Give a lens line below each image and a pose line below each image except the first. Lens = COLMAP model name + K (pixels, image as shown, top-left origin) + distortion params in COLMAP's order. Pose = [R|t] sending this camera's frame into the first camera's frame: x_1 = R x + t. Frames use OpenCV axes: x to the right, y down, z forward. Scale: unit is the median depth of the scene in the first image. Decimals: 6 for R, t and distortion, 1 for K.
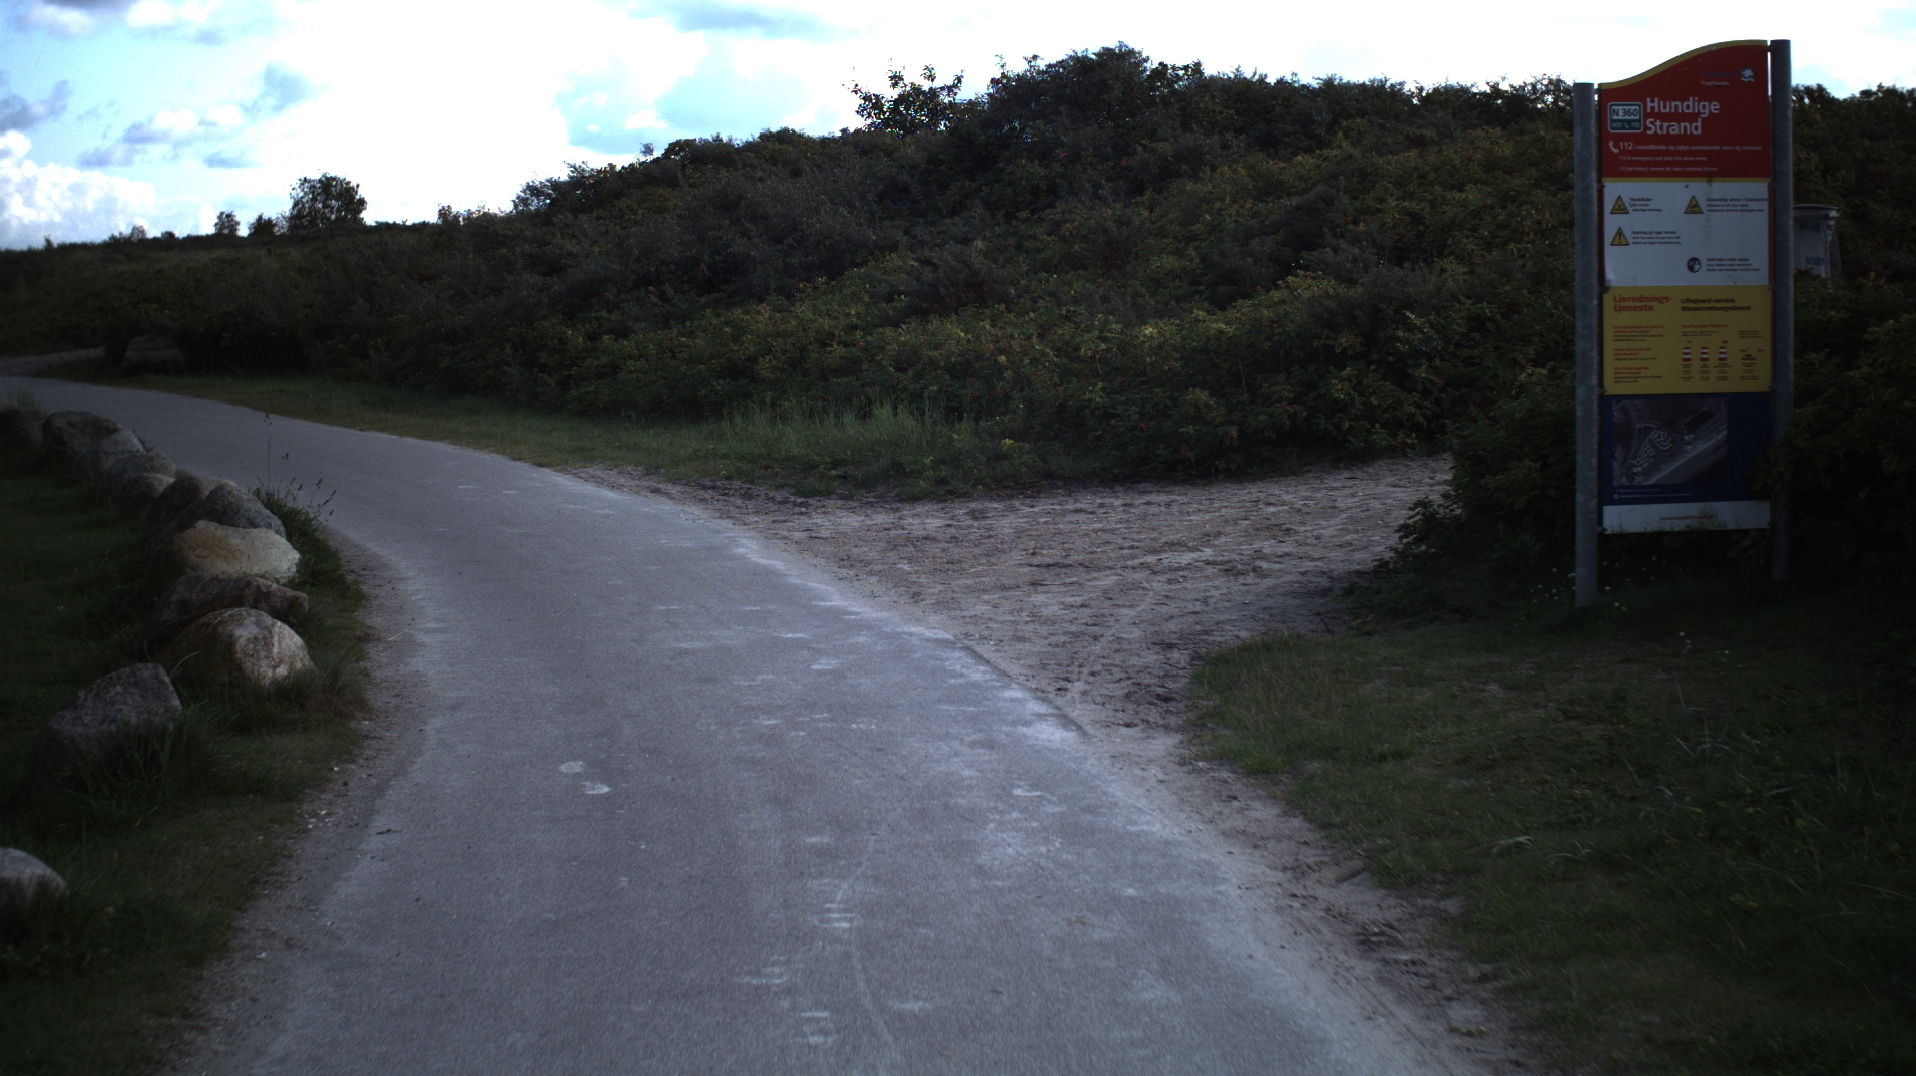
lens RADIAL K [[4005.9, 0, 958.0], [0, 4005.9, 538.0], [0, 0, 1]] dist [-0.308253, 0.453985]
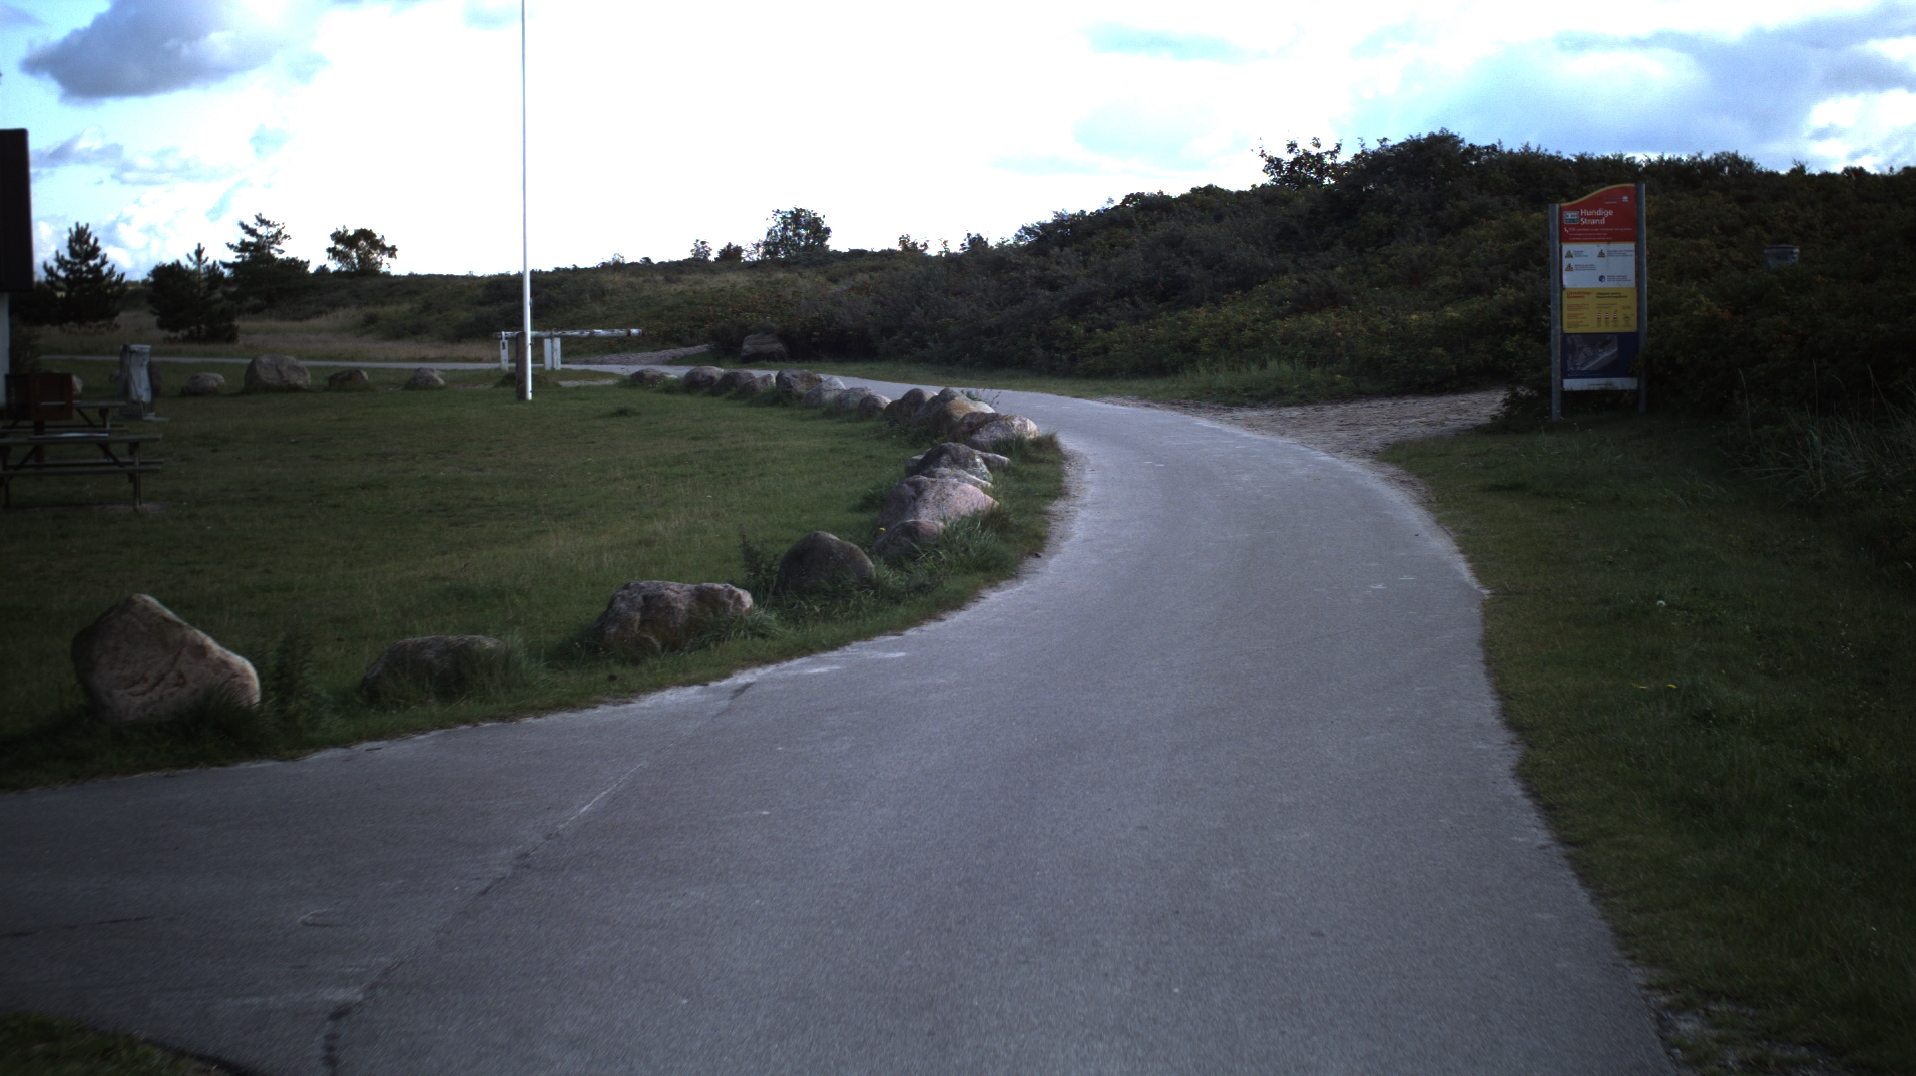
lens RADIAL K [[4005.9, 0, 958.0], [0, 4005.9, 538.0], [0, 0, 1]] dist [-0.308253, 0.453985]
pose [[0.994632, 0.000260, -0.103479, 0.021675], [-0.000834, 0.999985, -0.005499, 0.046574], [0.103476, 0.005555, 0.994616, -0.655283]]
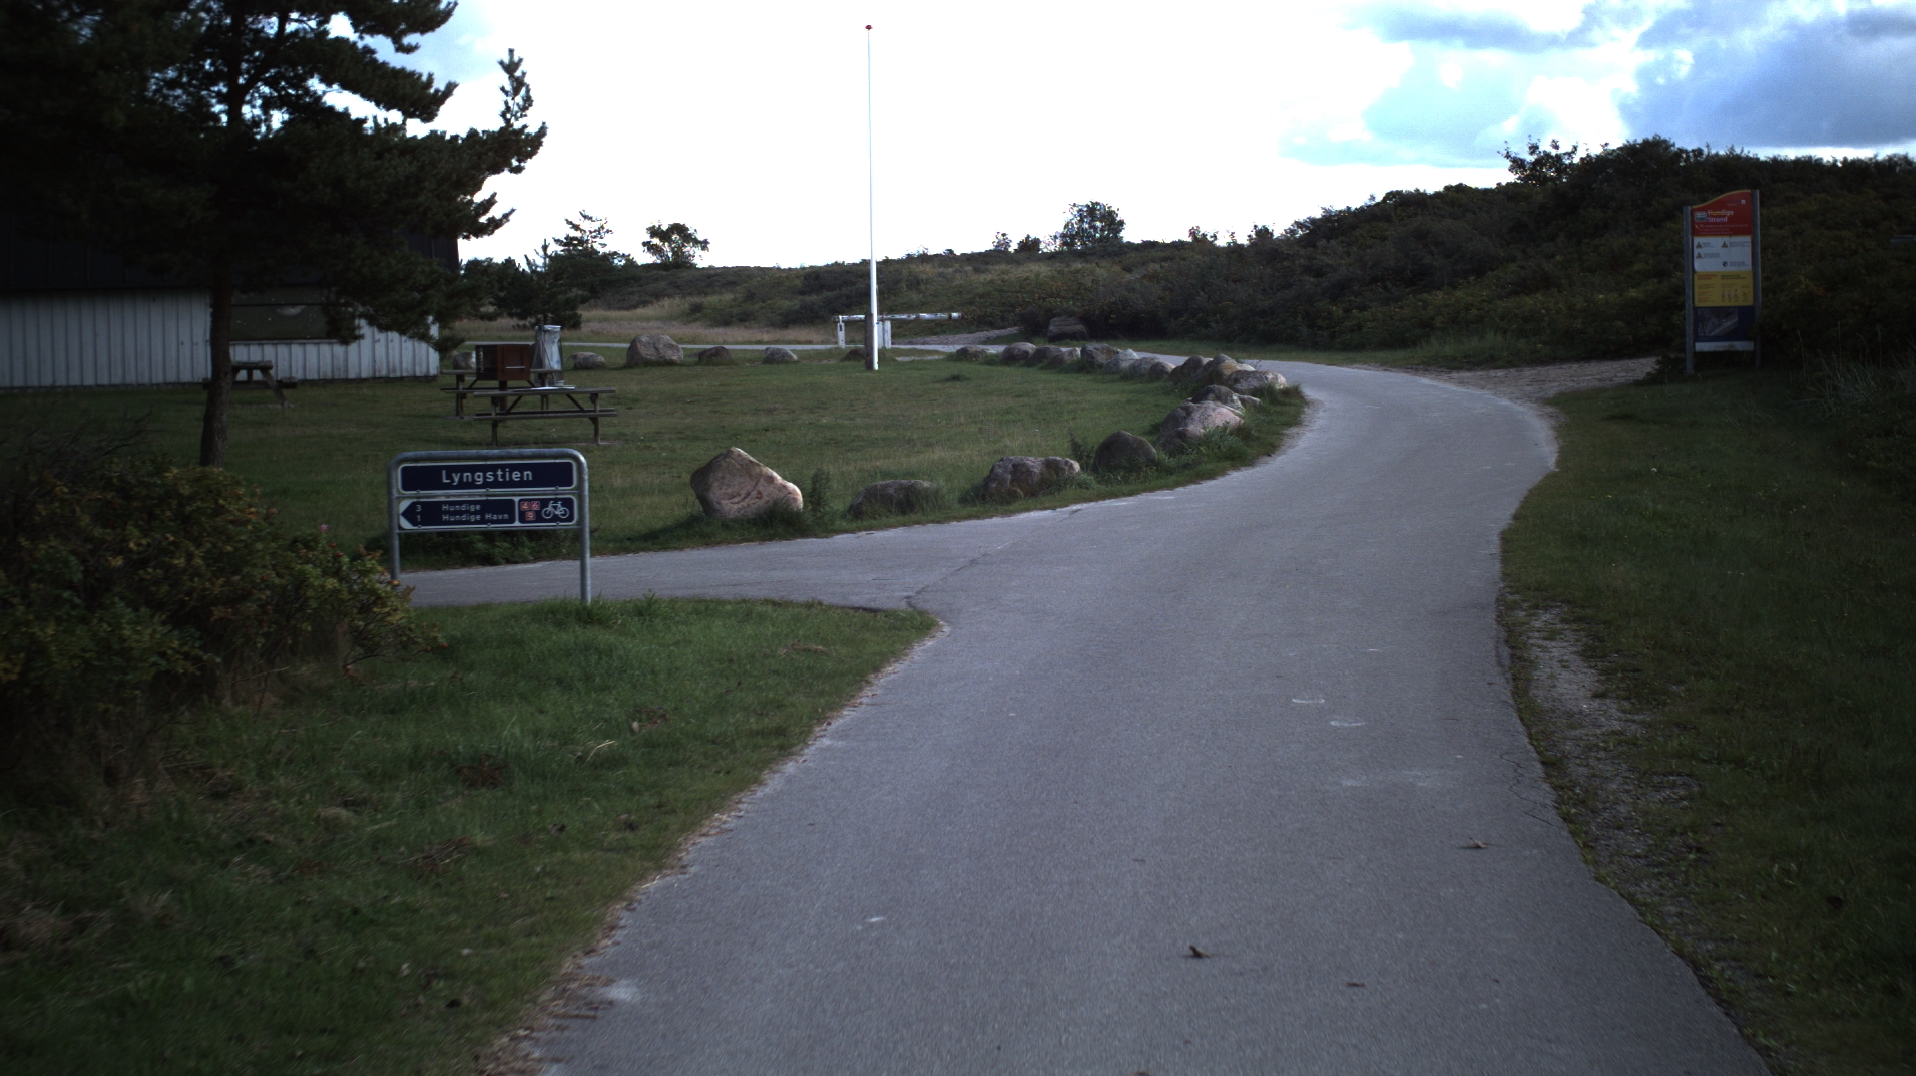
lens RADIAL K [[4005.9, 0, 958.0], [0, 4005.9, 538.0], [0, 0, 1]] dist [-0.308253, 0.453985]
pose [[0.984337, -0.002231, -0.176283, 0.064674], [0.001714, 0.999994, -0.003090, 0.069838], [0.176289, 0.002740, 0.984335, -0.976778]]
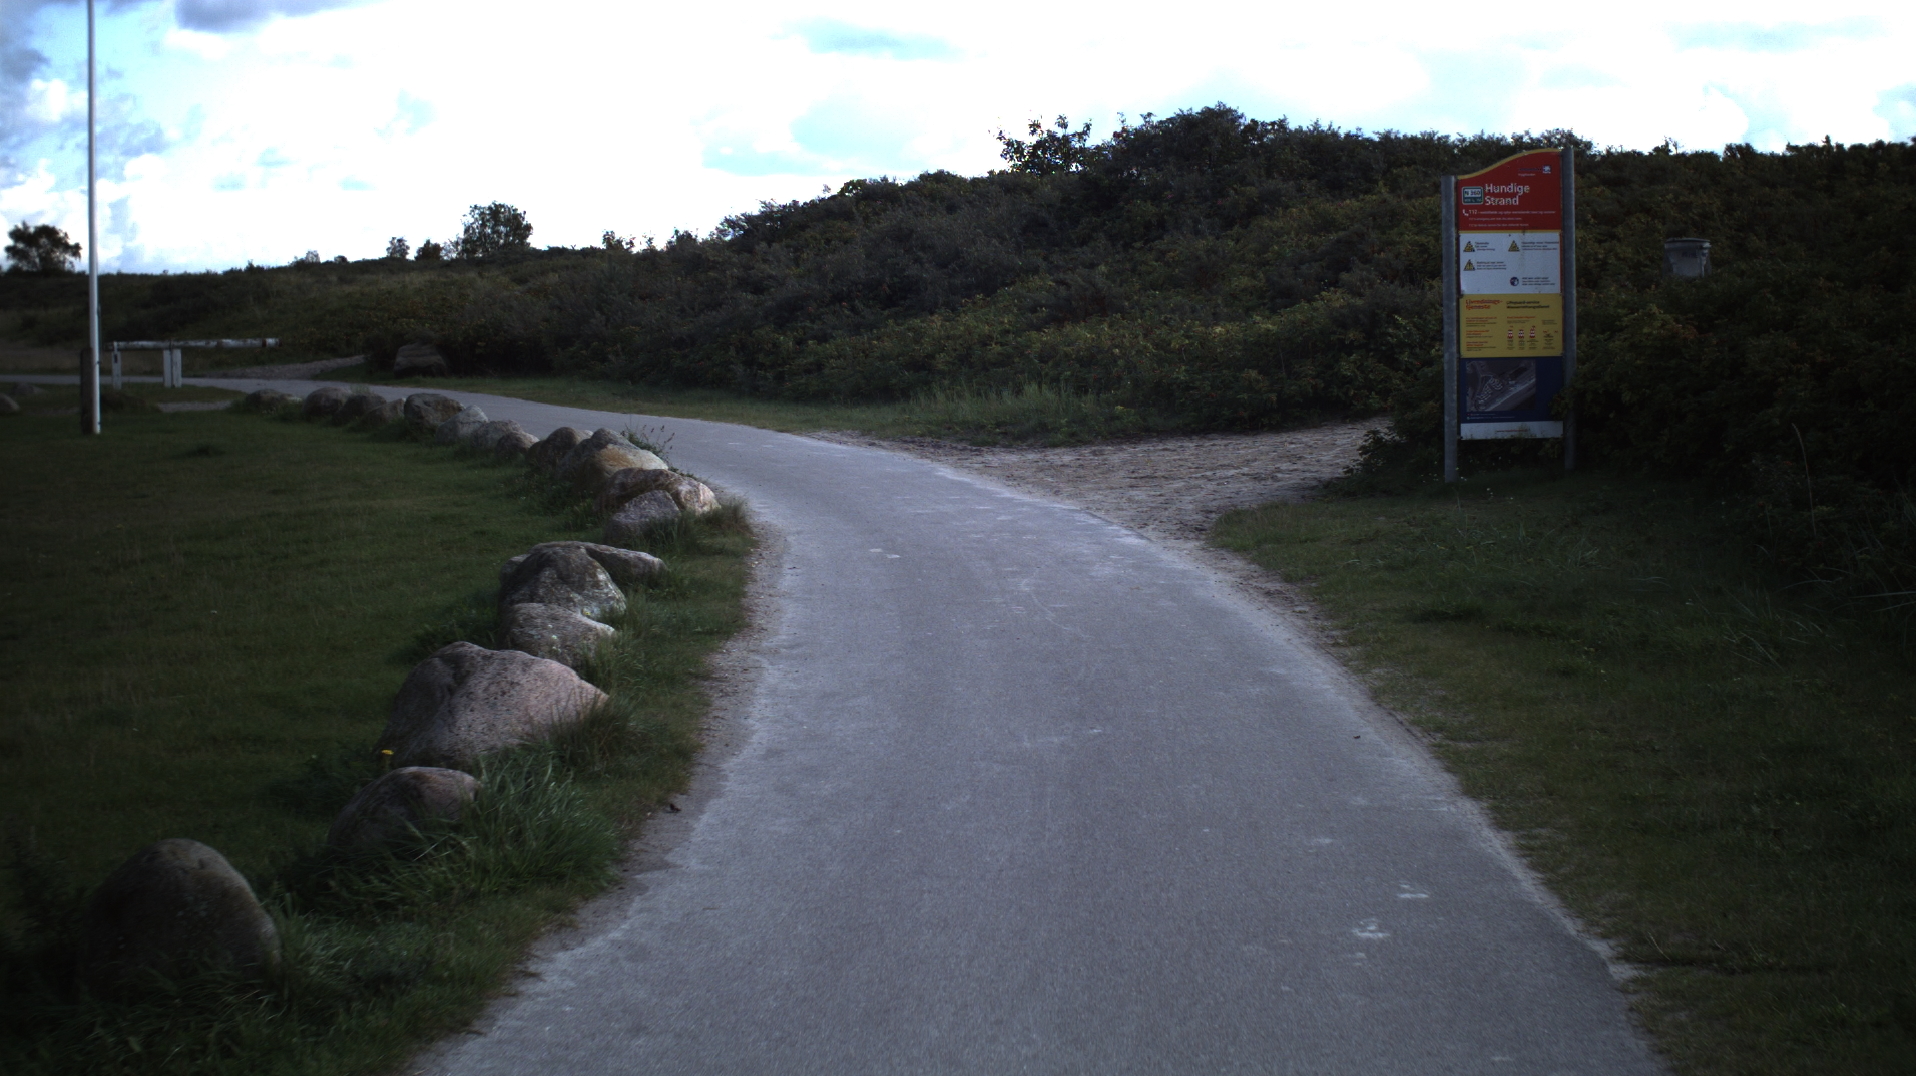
lens RADIAL K [[4005.9, 0, 958.0], [0, 4005.9, 538.0], [0, 0, 1]] dist [-0.308253, 0.453985]
pose [[0.999441, -0.001670, -0.033383, 0.001826], [0.001492, 0.999985, -0.005346, 0.022953], [0.033392, 0.005294, 0.999428, -0.328096]]
